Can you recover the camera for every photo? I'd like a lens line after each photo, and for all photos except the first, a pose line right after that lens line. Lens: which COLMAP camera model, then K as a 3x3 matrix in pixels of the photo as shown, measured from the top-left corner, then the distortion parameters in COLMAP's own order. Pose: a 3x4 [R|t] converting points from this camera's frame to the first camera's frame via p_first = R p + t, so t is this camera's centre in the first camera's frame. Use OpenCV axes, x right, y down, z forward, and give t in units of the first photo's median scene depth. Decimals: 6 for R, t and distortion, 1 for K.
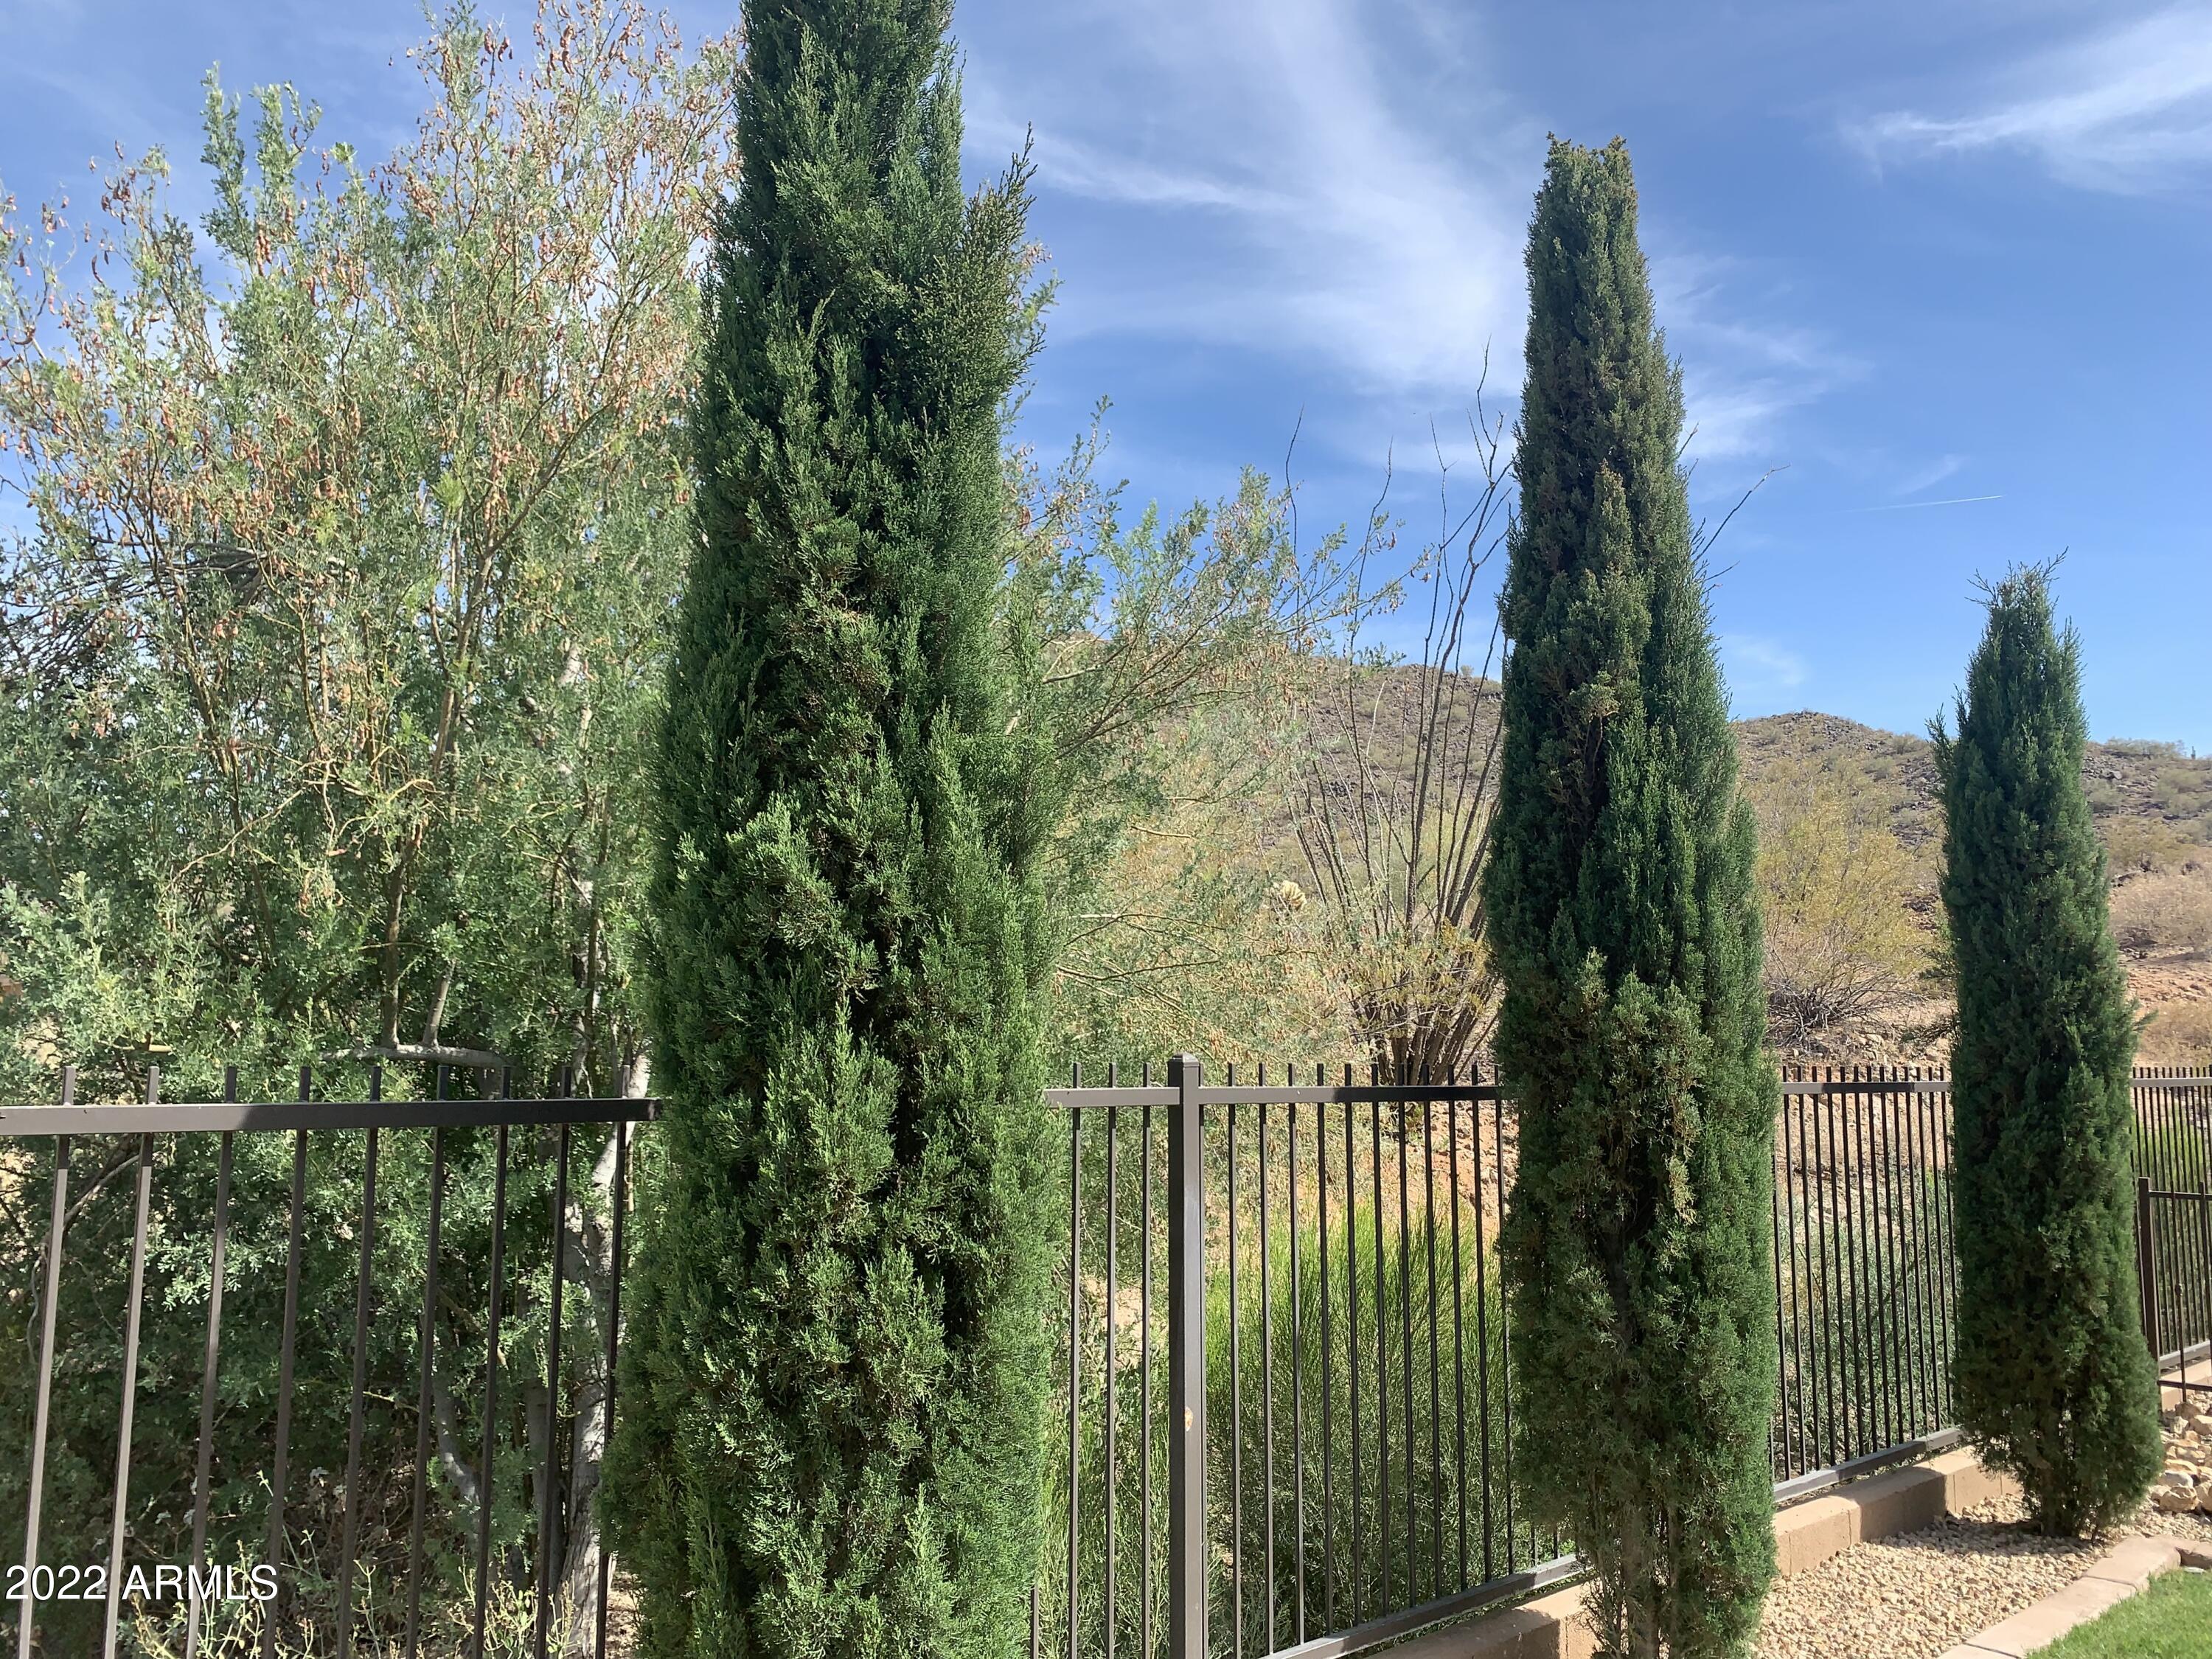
lens RADIAL K [[1705.5, 0, 1105.5], [0, 1705.5, 834.0], [0, 0, 1]] dist [-0.013742, -0.011675]
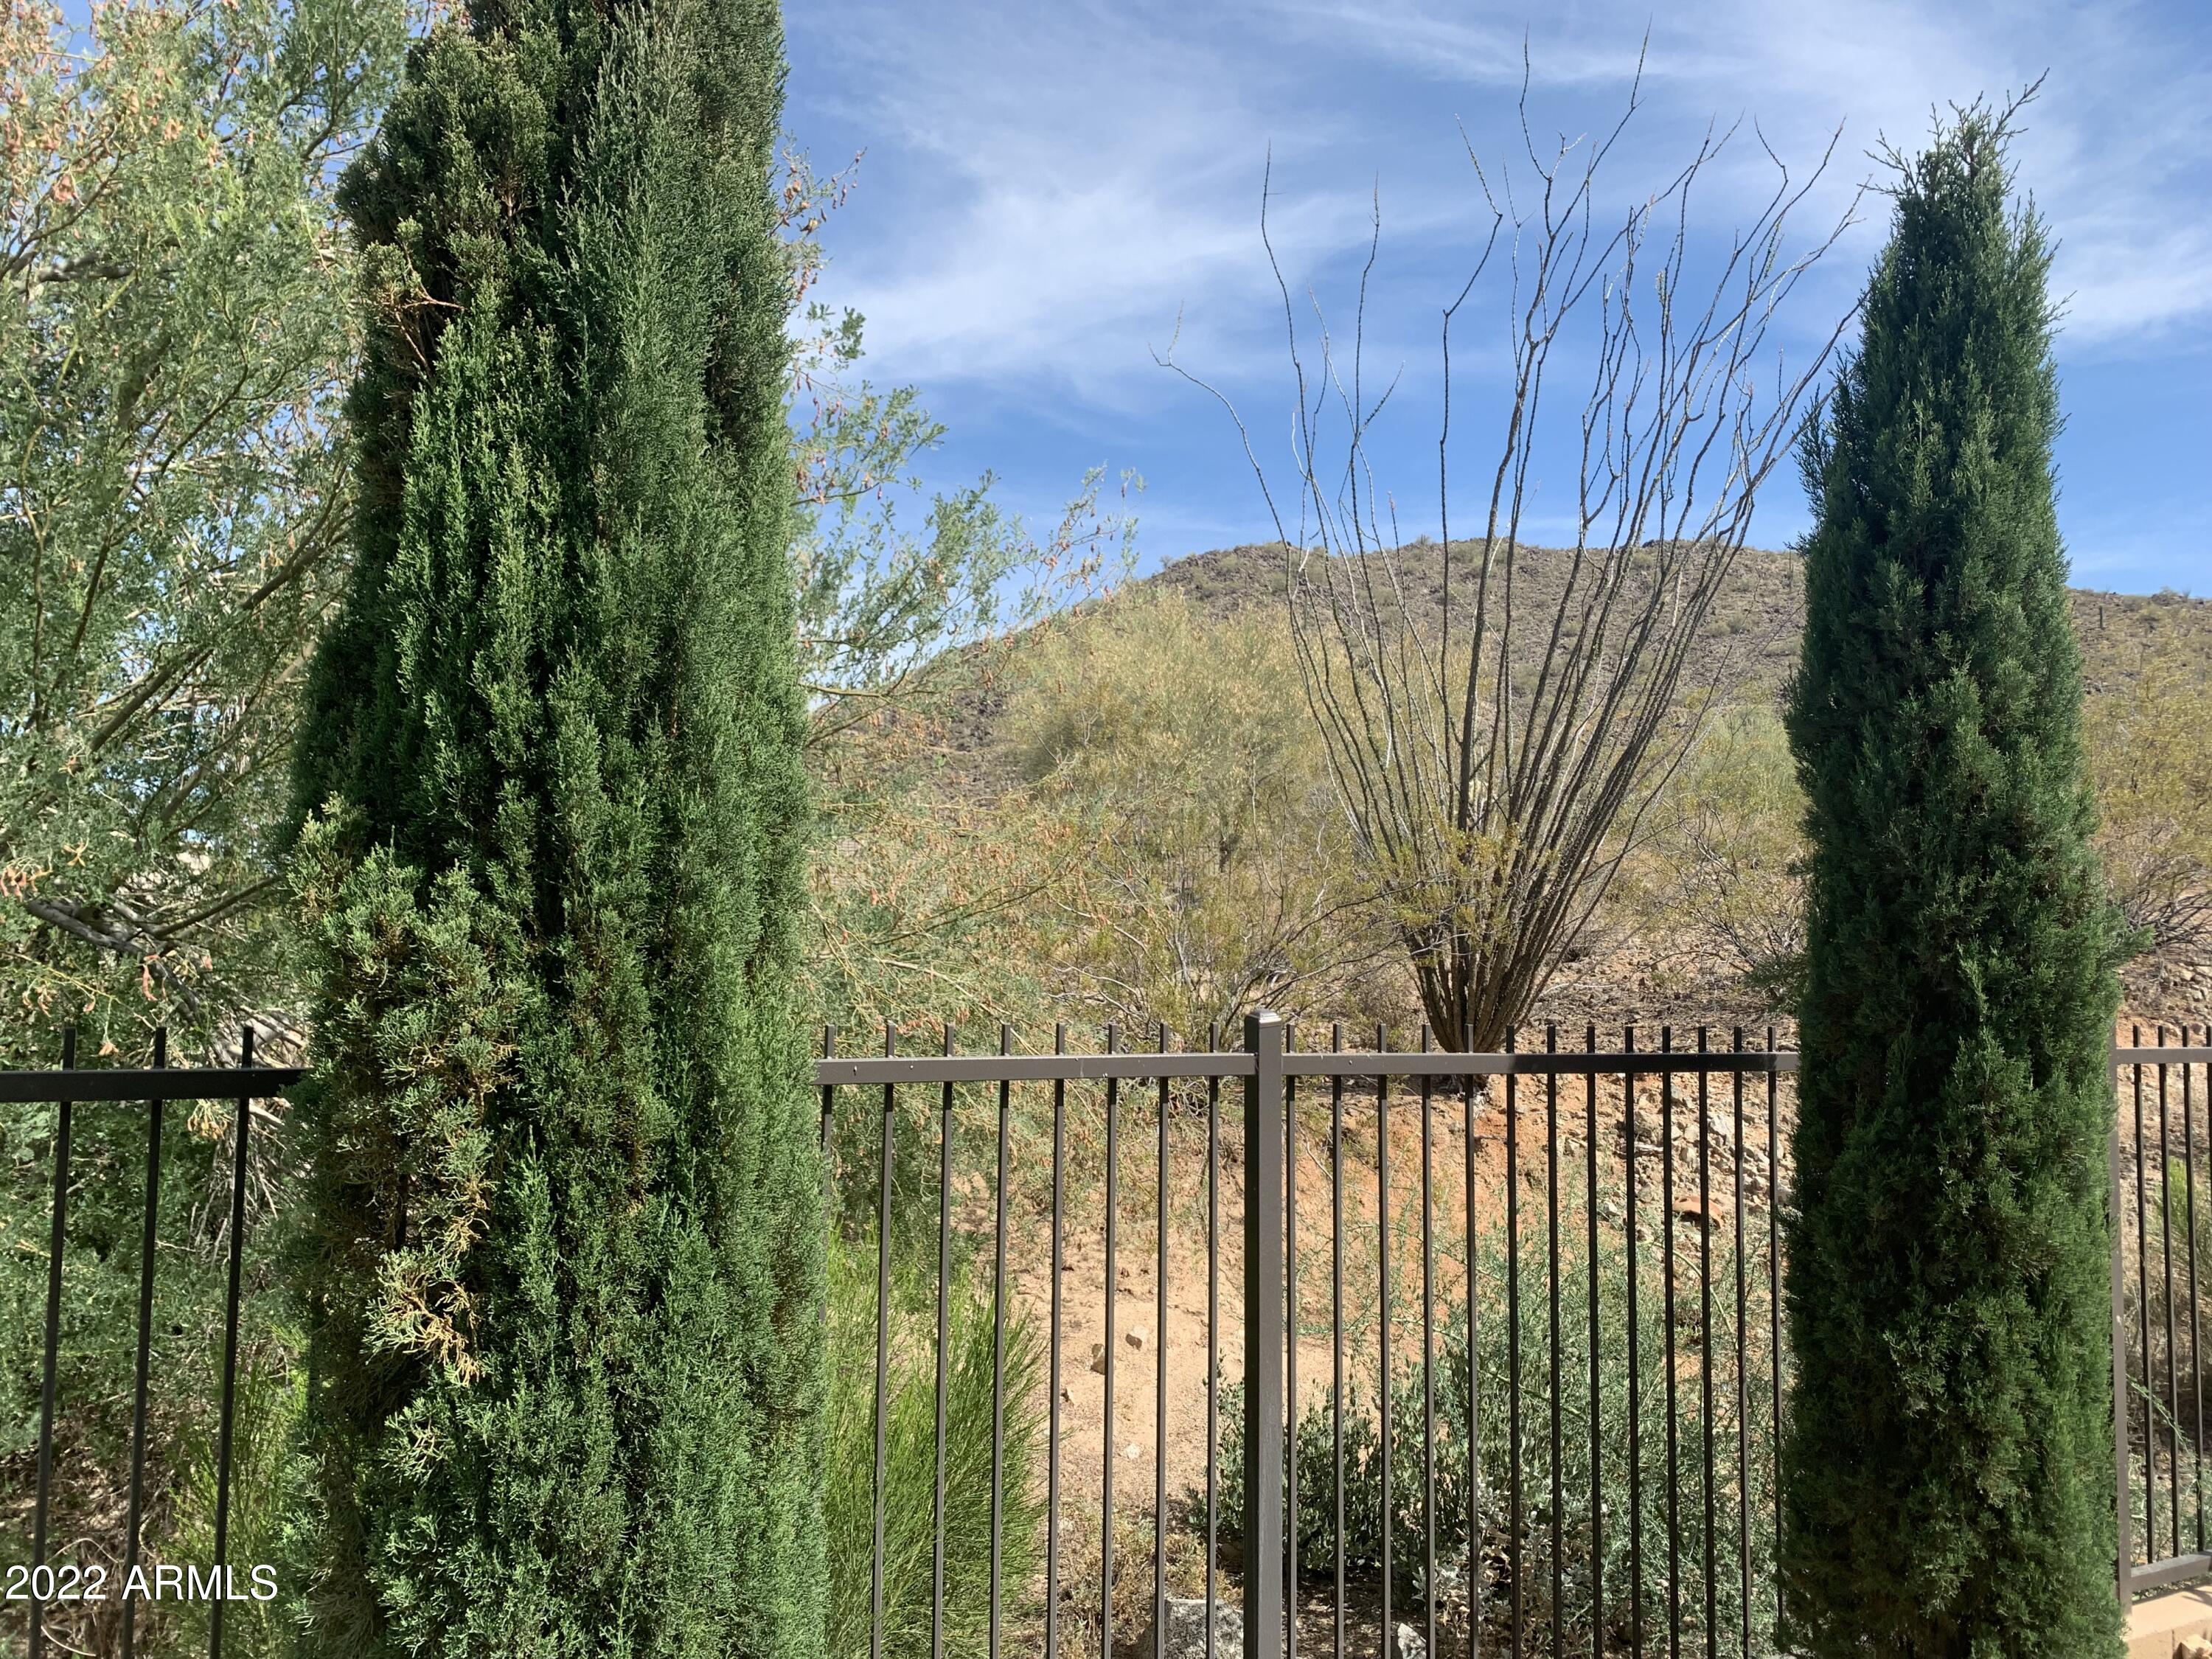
lens RADIAL K [[1811.5, 0, 1108.1], [0, 1811.5, 913.4], [0, 0, 1]] dist [0.004140, 0.005730]
pose [[0.973977, -0.015357, -0.226126, 0.428018], [0.031922, 0.997051, 0.069784, 0.049355], [0.224387, -0.075186, 0.971595, 0.382711]]
